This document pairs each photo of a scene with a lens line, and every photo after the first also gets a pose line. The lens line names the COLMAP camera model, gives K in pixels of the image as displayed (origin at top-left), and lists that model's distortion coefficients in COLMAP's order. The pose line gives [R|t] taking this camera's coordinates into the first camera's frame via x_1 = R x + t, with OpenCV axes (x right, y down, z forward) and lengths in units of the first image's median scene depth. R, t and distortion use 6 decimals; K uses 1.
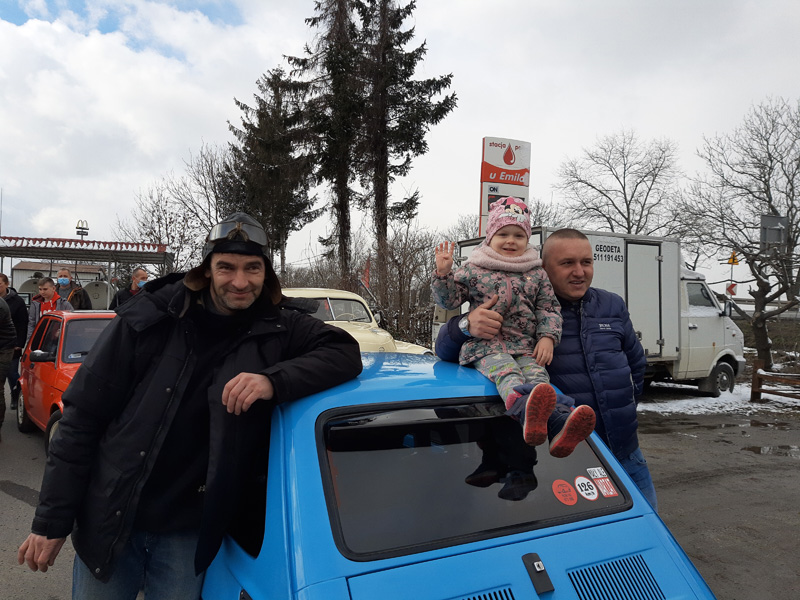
lens RADIAL K [[624.0, 0, 400.0], [0, 624.0, 300.0], [0, 0, 1]] dist [-0.020419, -0.001722]
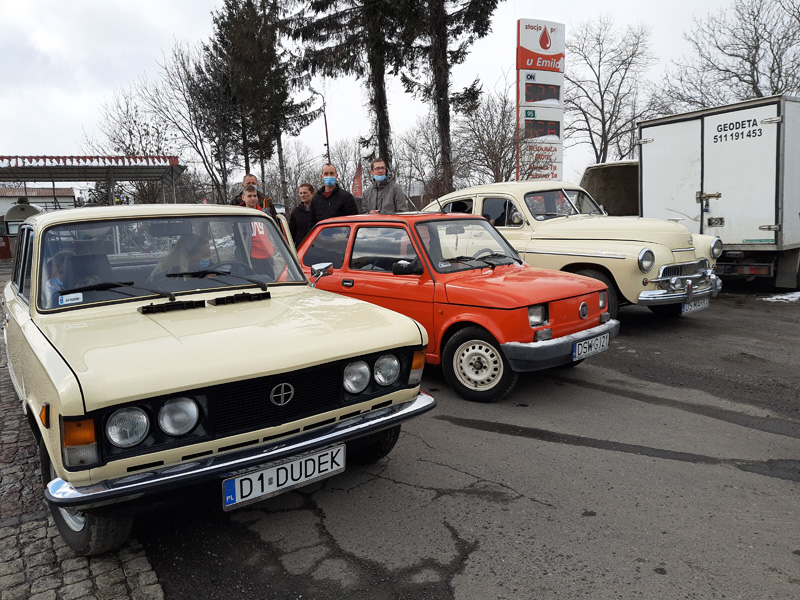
lens RADIAL K [[624.0, 0, 400.0], [0, 624.0, 300.0], [0, 0, 1]] dist [-0.020419, -0.001722]
pose [[0.988816, -0.083202, 0.123776, -0.187063], [0.064677, 0.987049, 0.146801, 0.002900], [-0.134388, -0.137154, 0.981391, 0.064386]]
